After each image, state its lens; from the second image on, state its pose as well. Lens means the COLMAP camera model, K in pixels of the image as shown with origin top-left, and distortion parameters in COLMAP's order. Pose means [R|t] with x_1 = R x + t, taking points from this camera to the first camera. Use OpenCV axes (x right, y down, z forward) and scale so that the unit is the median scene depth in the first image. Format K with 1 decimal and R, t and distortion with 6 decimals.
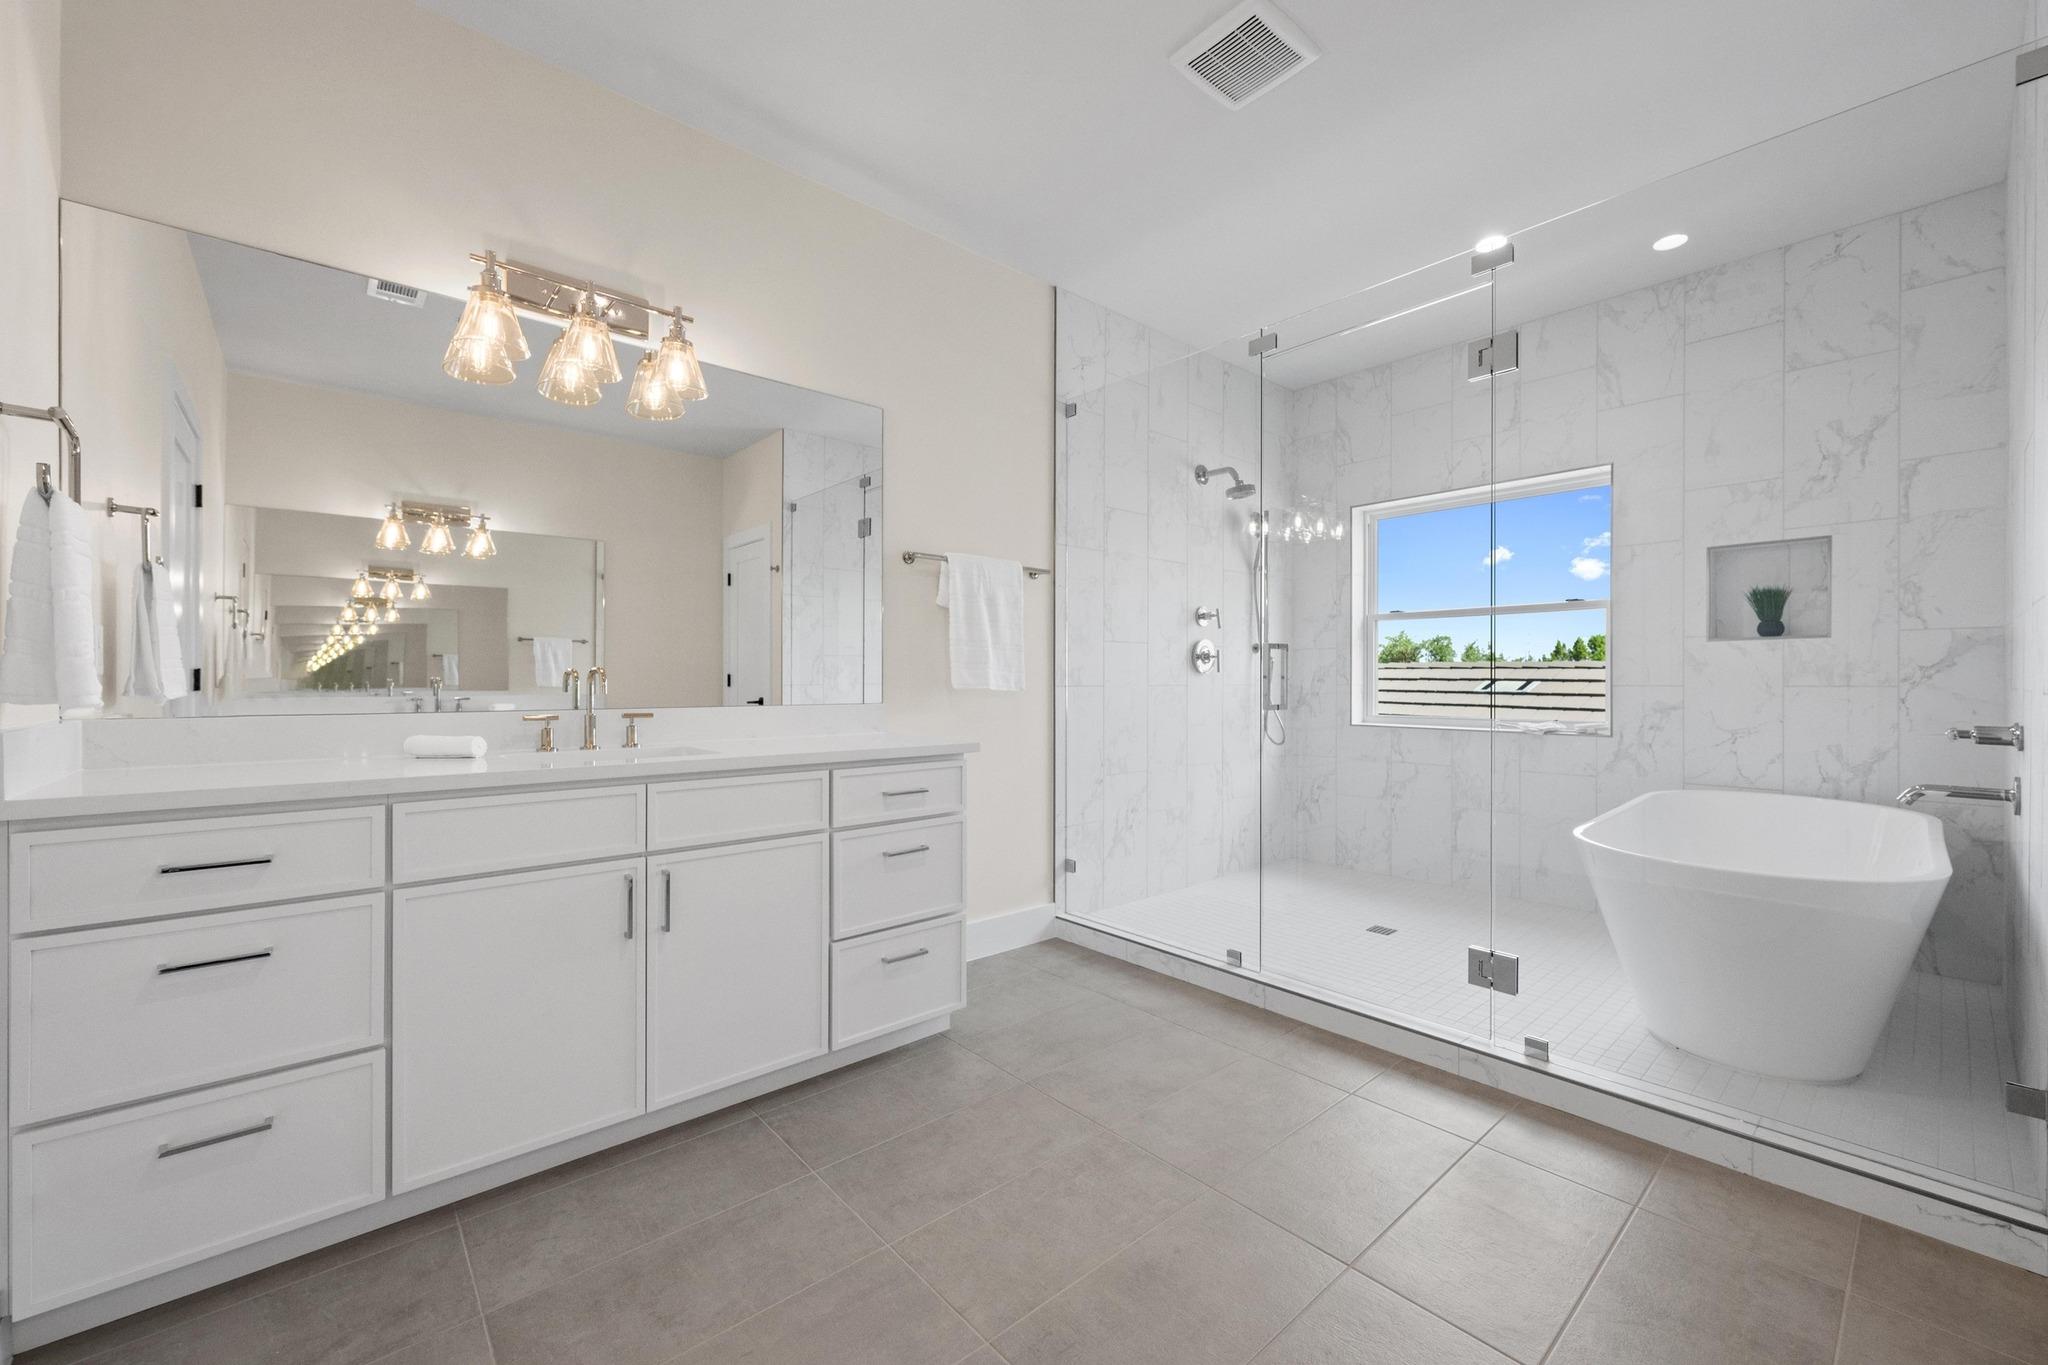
lens RADIAL K [[804.9, 0, 1027.4], [0, 804.9, 684.5], [0, 0, 1]] dist [-0.001911, 0.000001]
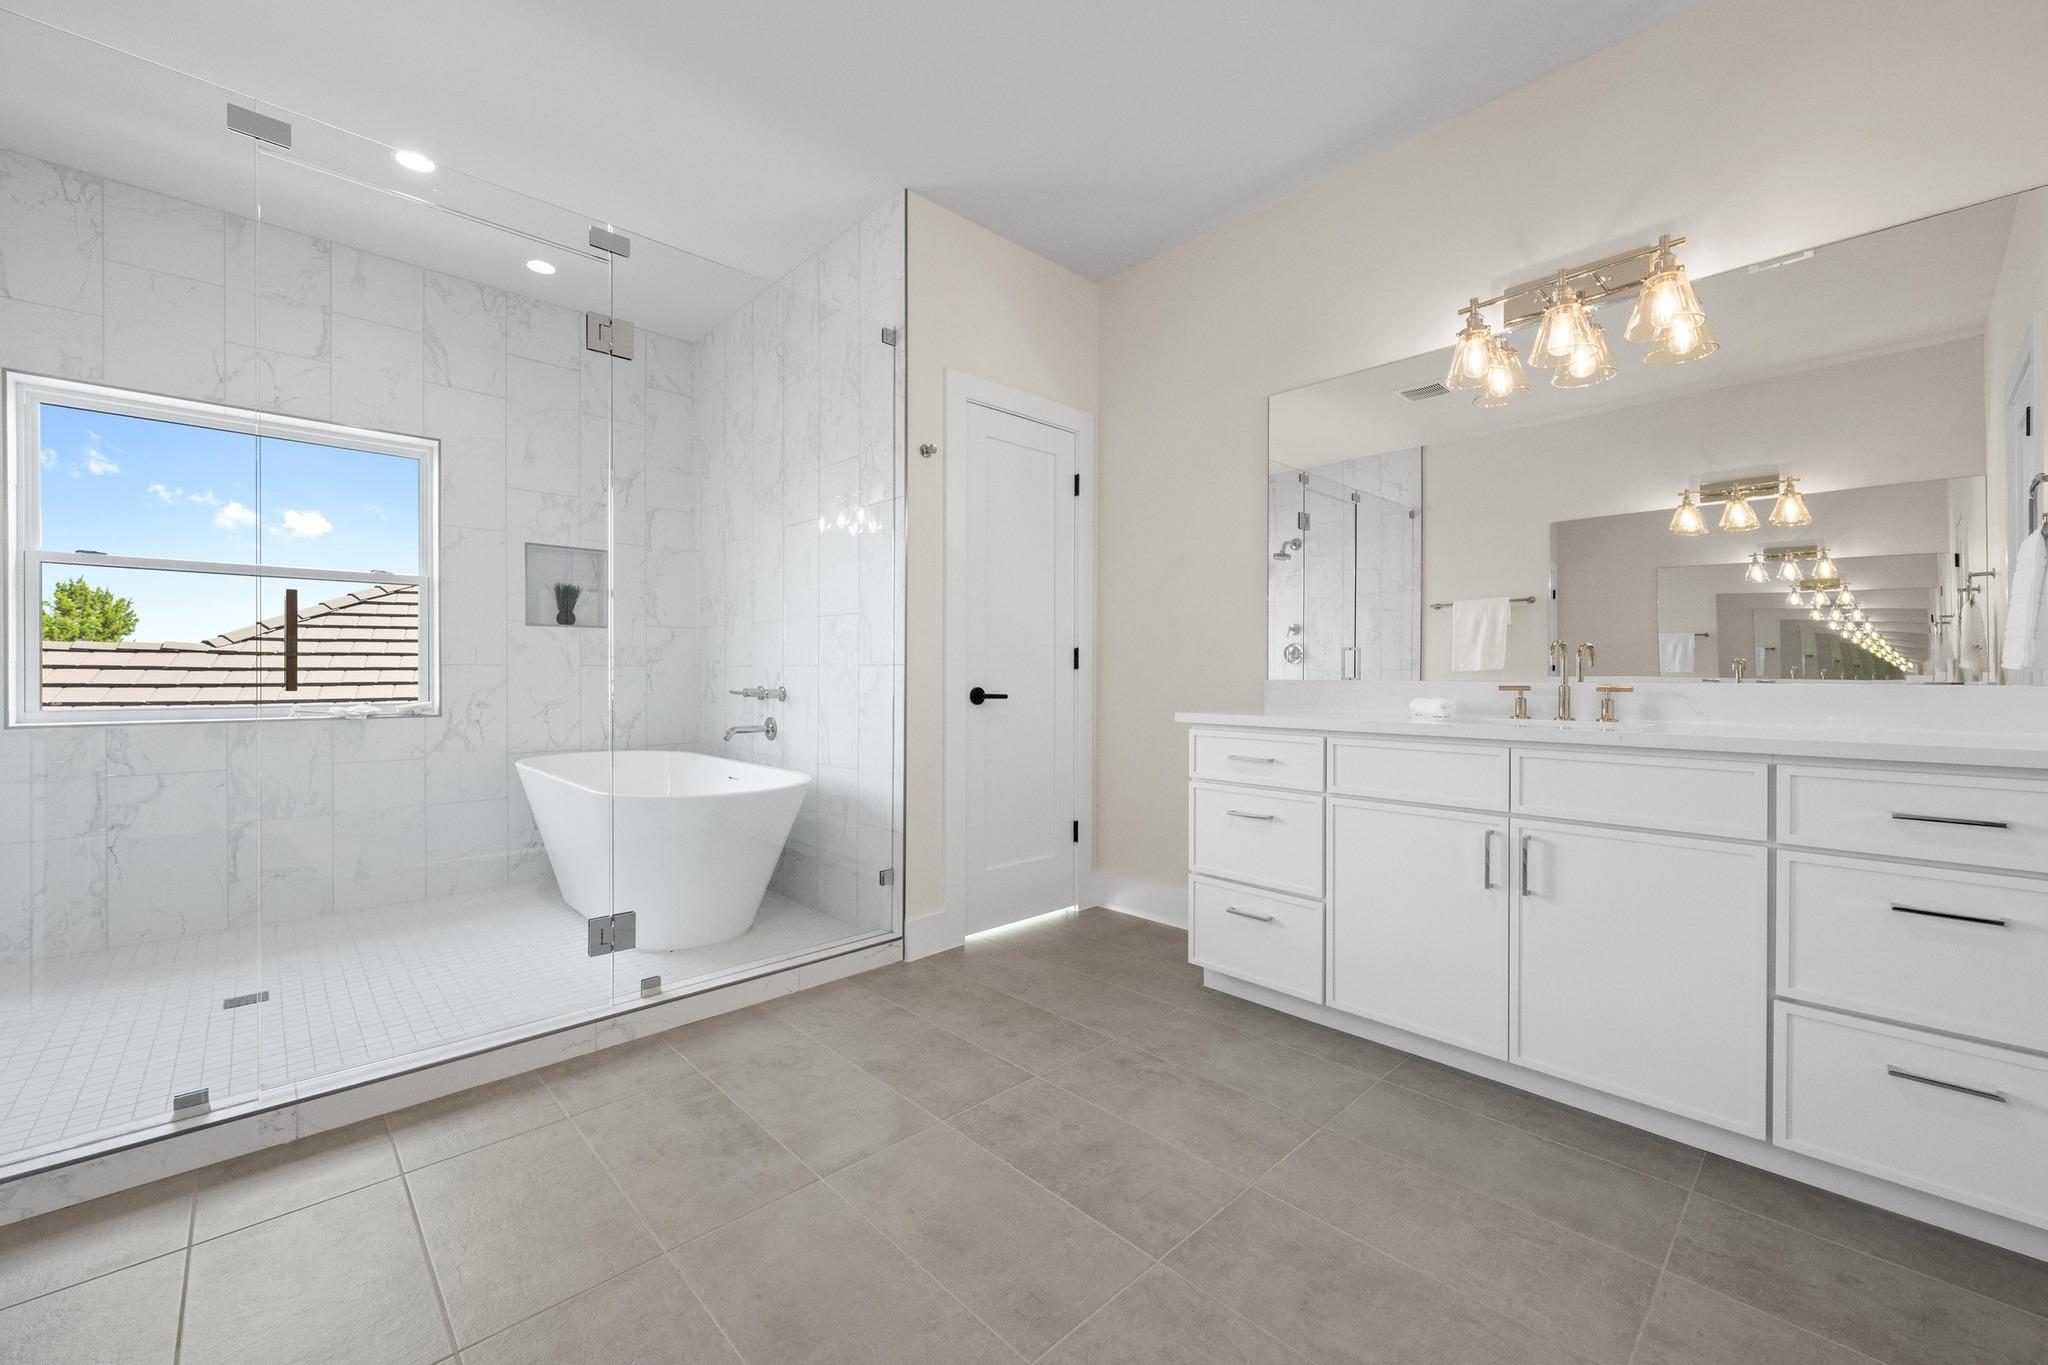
lens RADIAL K [[804.9, 0, 1028.1], [0, 804.9, 676.0], [0, 0, 1]] dist [-0.001911, 0.000001]
pose [[-0.038910, -0.003254, 0.999237, -0.323574], [0.003374, 0.999989, 0.003388, 0.016062], [-0.999237, 0.003503, -0.038898, 0.347906]]
